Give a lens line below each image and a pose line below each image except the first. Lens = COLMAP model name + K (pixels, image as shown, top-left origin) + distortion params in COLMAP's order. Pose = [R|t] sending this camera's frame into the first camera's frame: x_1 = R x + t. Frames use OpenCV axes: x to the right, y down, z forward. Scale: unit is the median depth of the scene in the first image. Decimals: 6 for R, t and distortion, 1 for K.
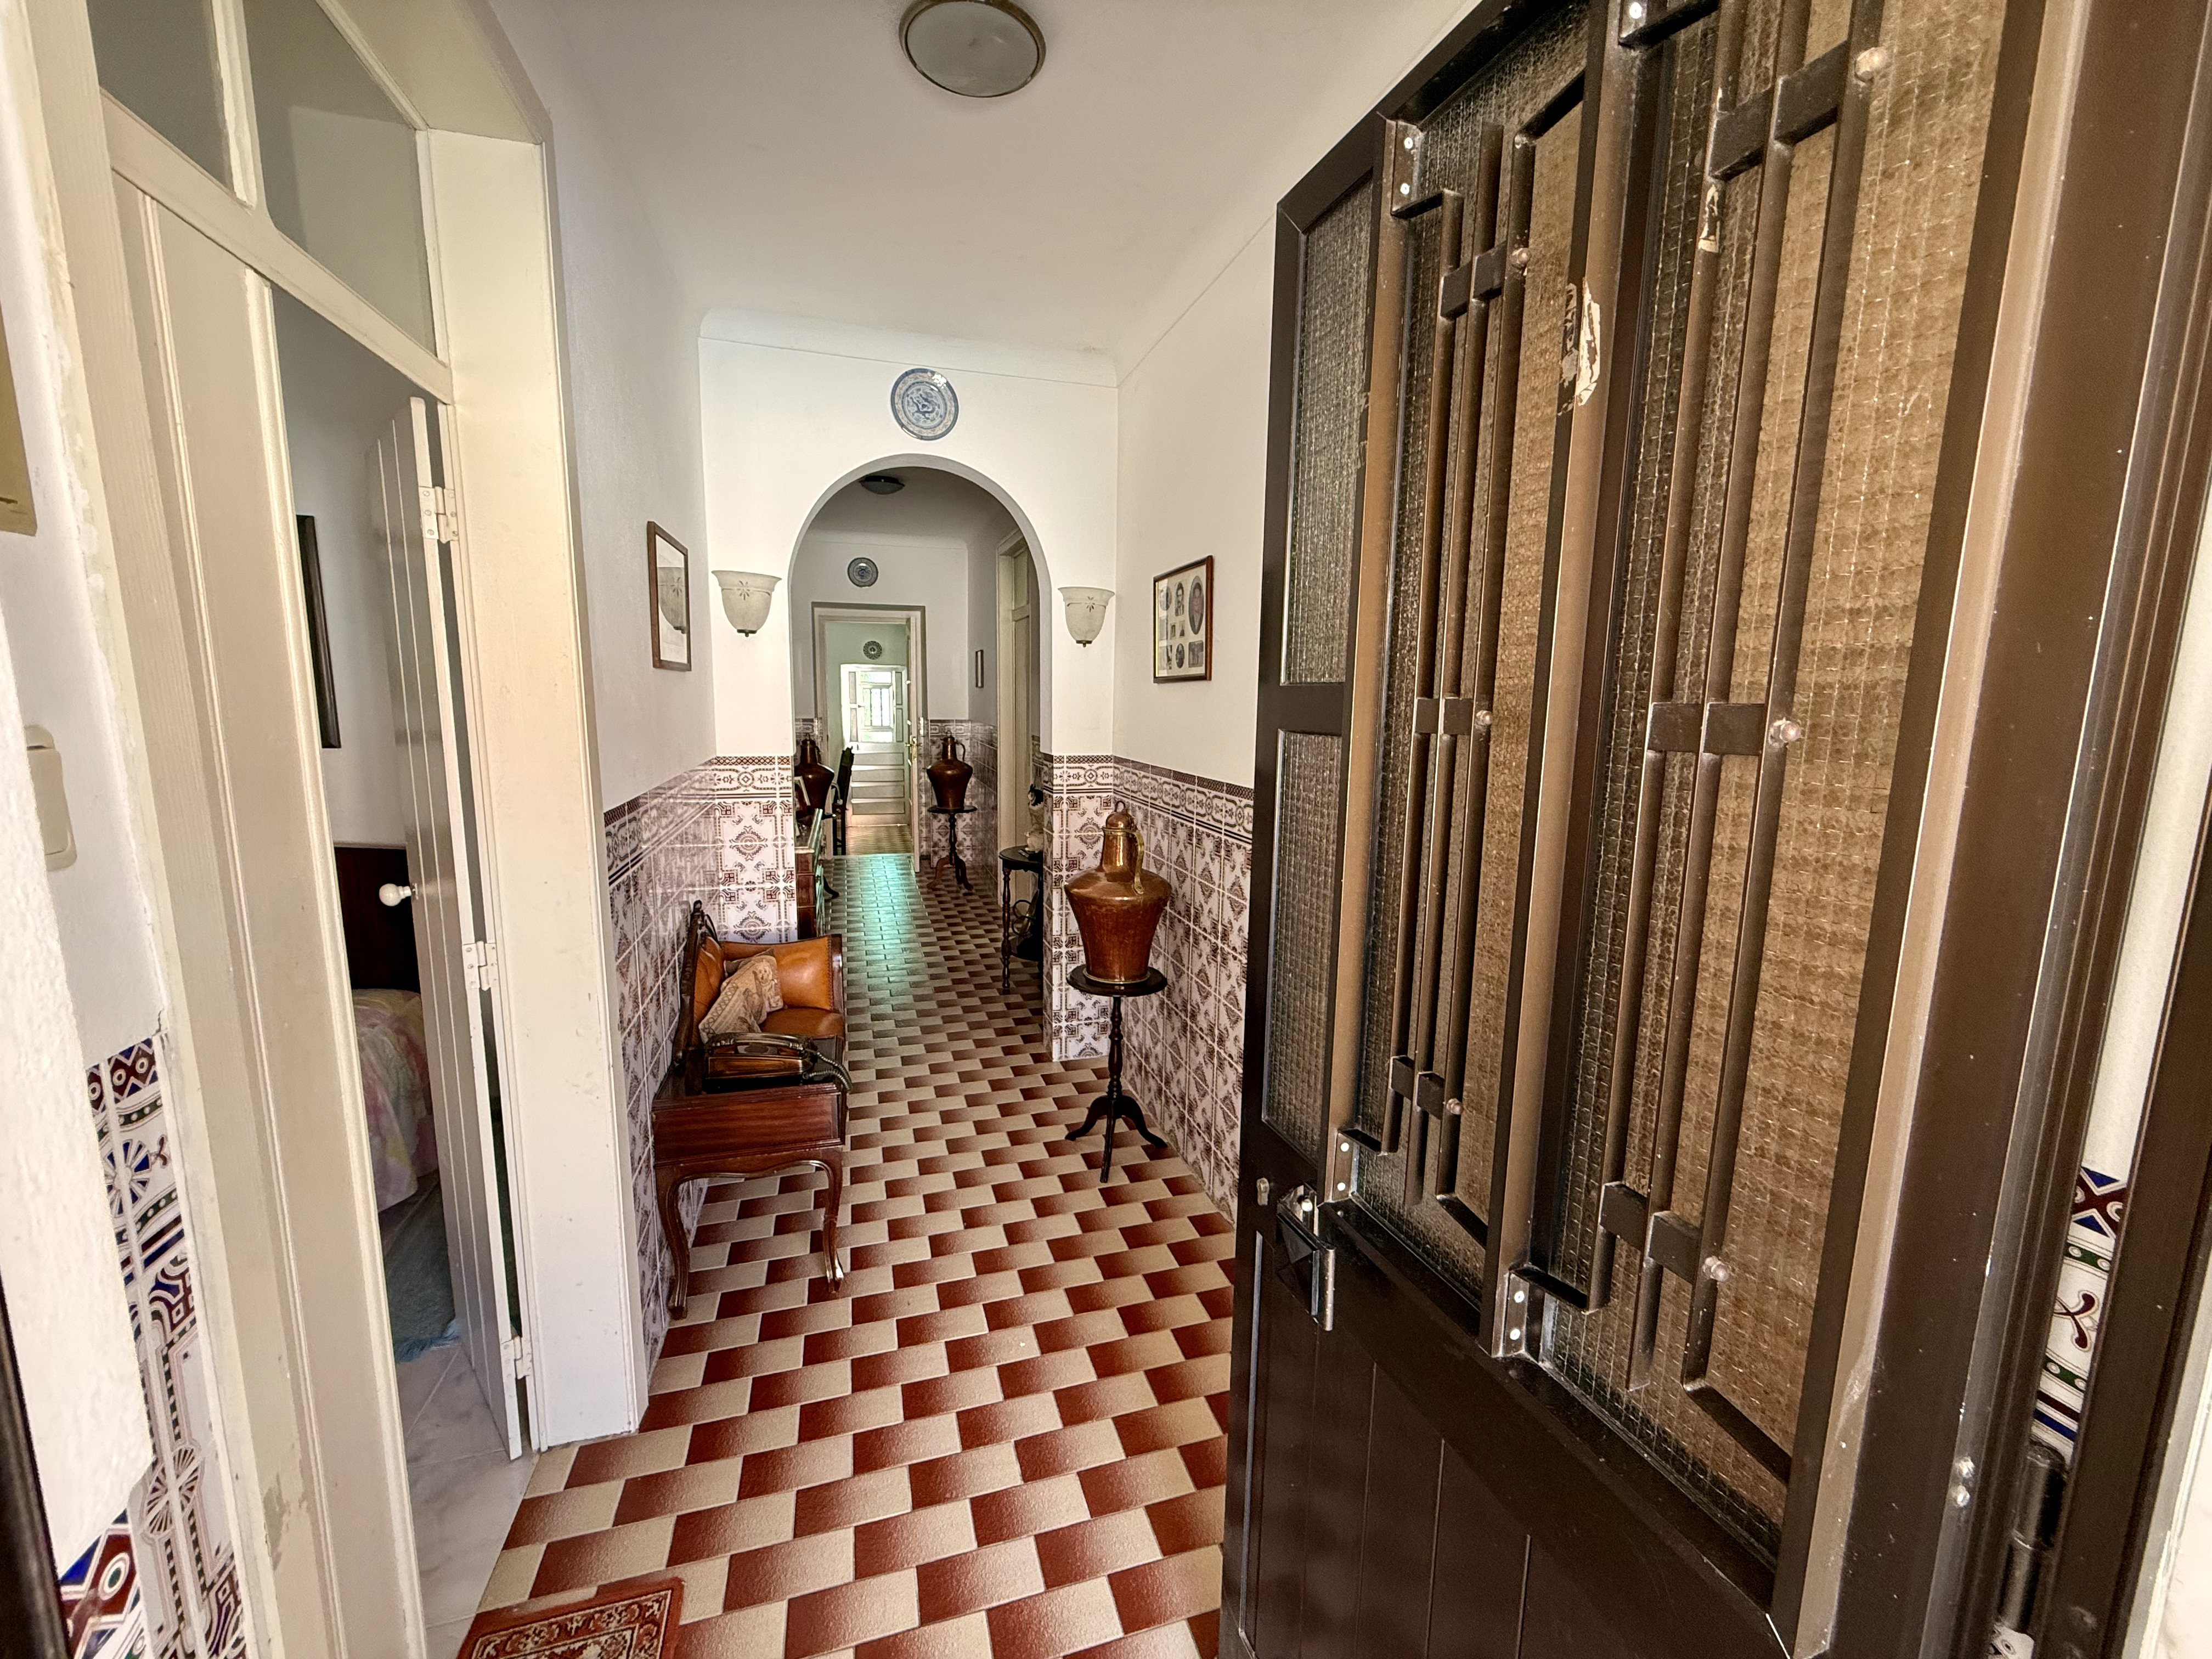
lens RADIAL K [[879.3, 0, 1099.0], [0, 879.3, 827.4], [0, 0, 1]] dist [-0.002961, 0.000438]
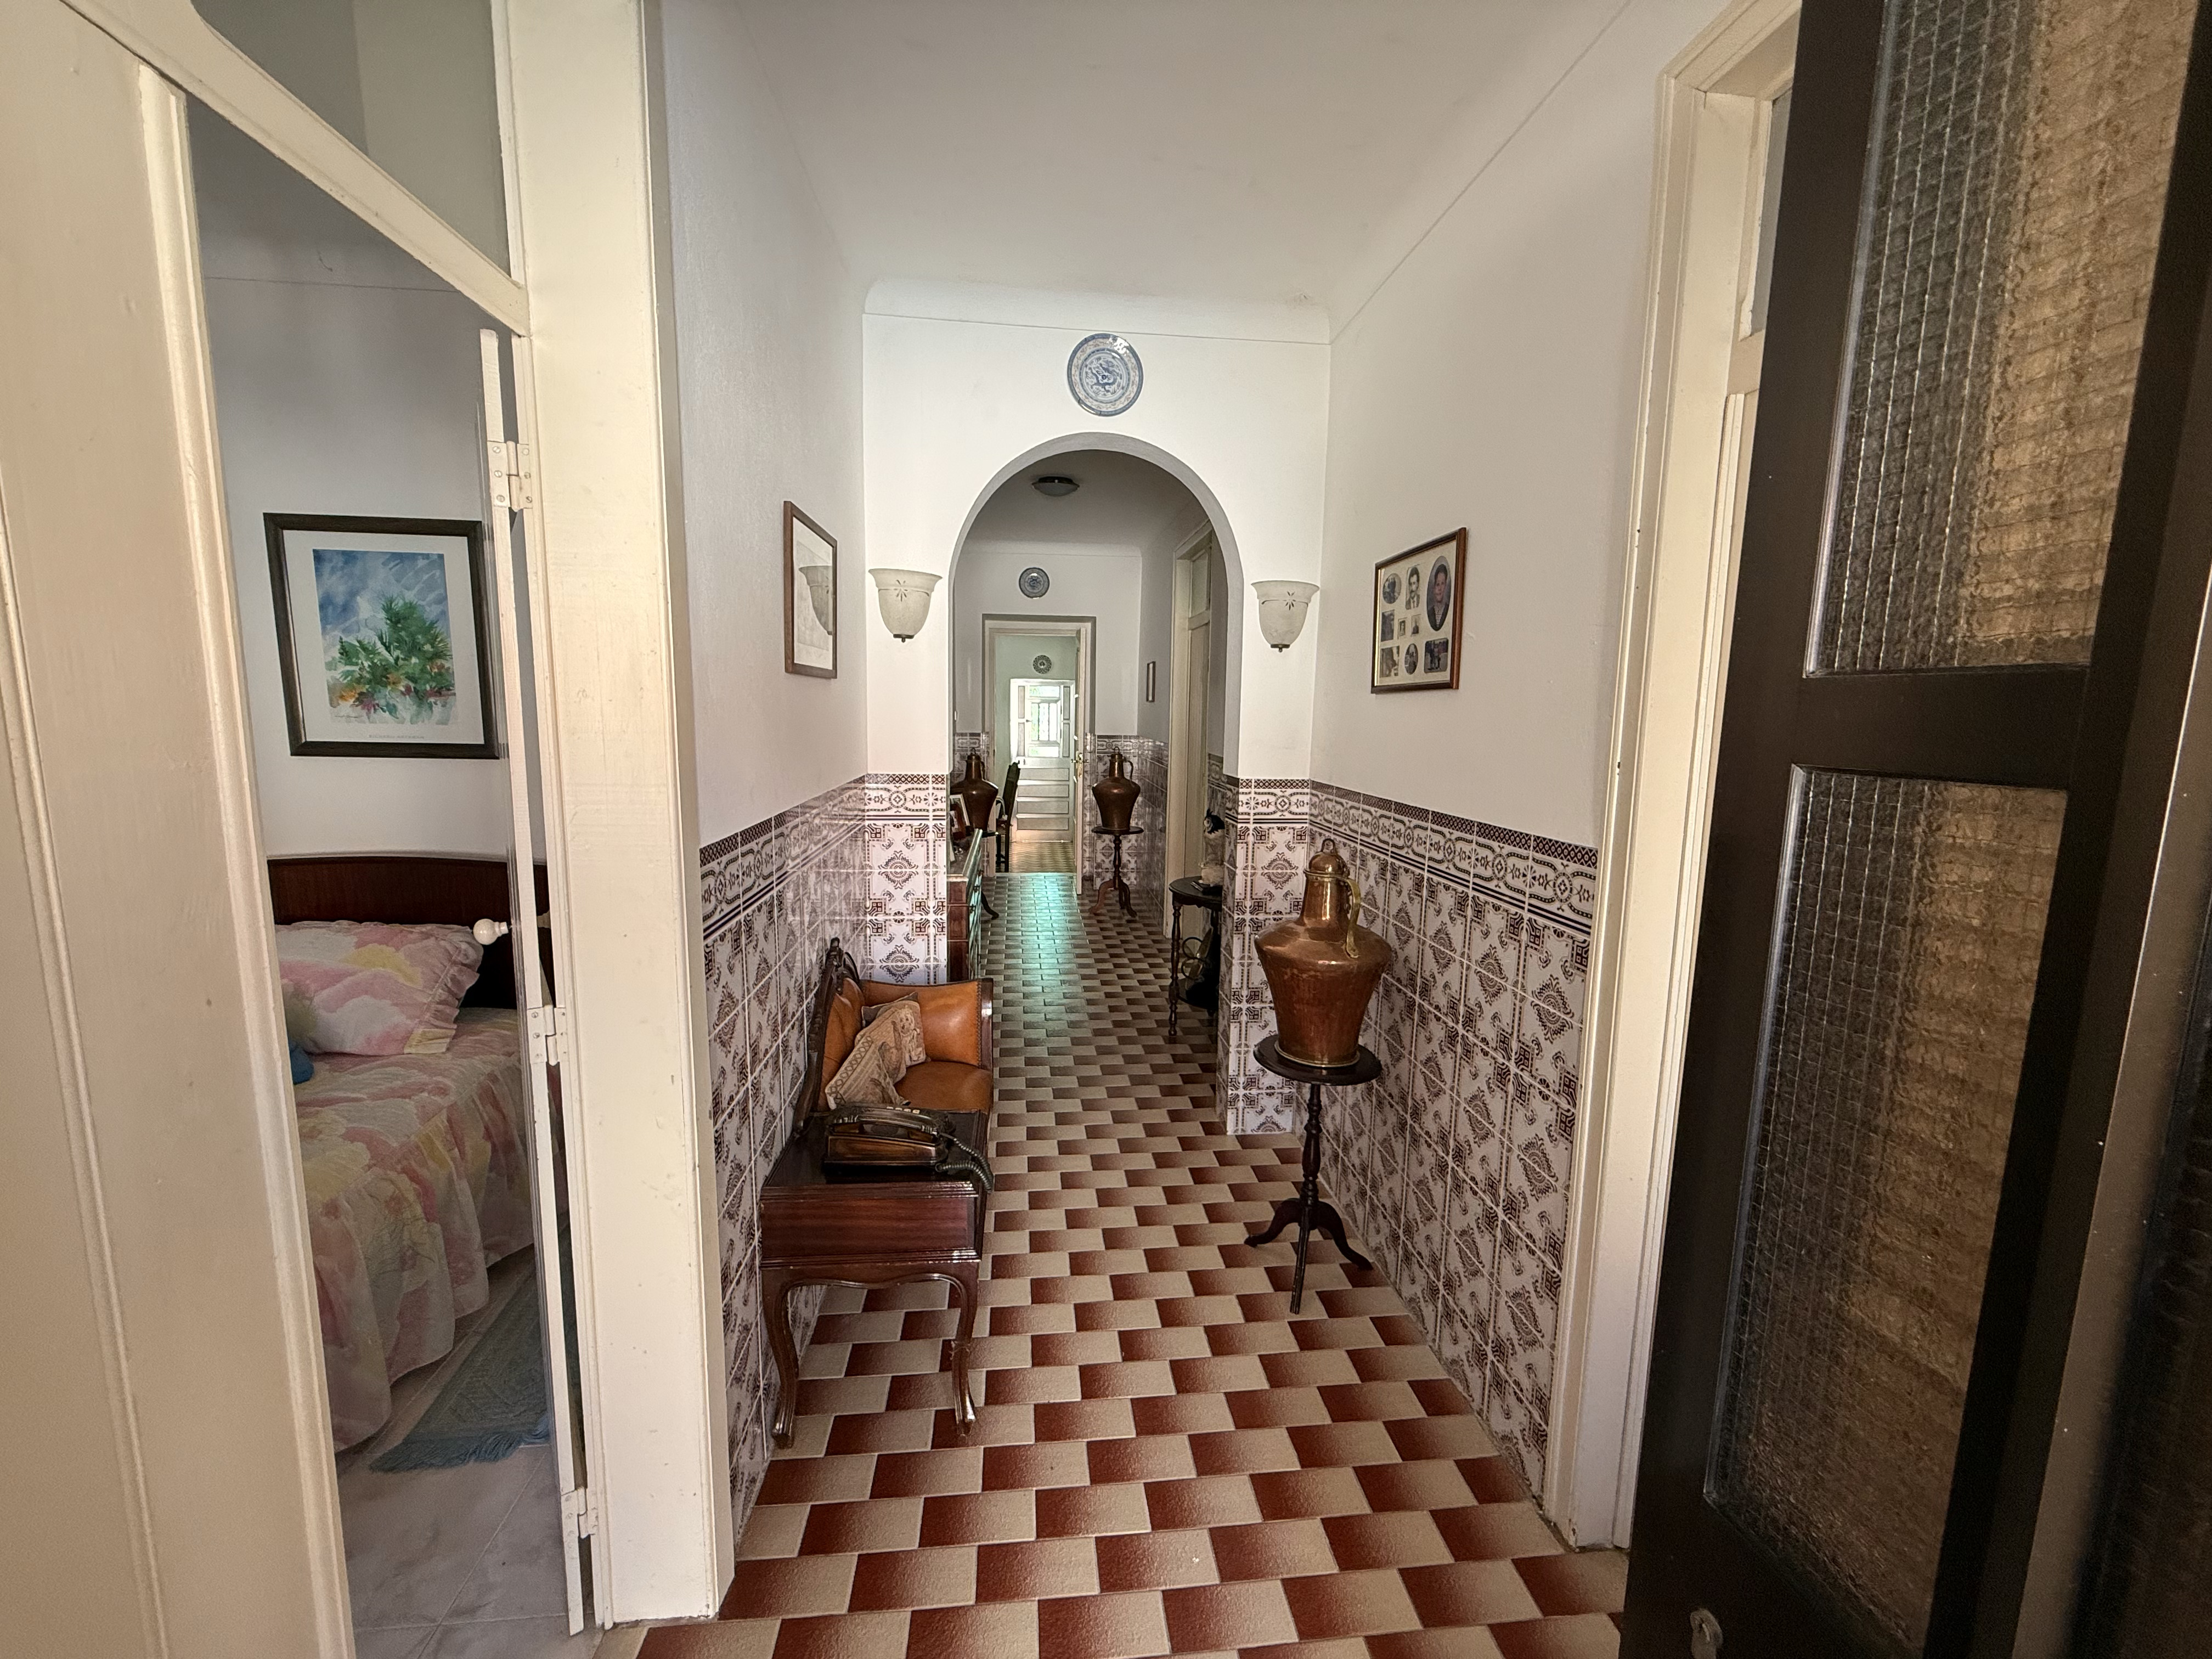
lens RADIAL K [[879.3, 0, 1101.5], [0, 879.3, 829.4], [0, 0, 1]] dist [-0.002961, 0.000438]
pose [[0.983408, 0.029072, -0.179061, -0.036797], [-0.031835, 0.999414, -0.012575, -0.022006], [0.178591, 0.018067, 0.983758, 0.169330]]
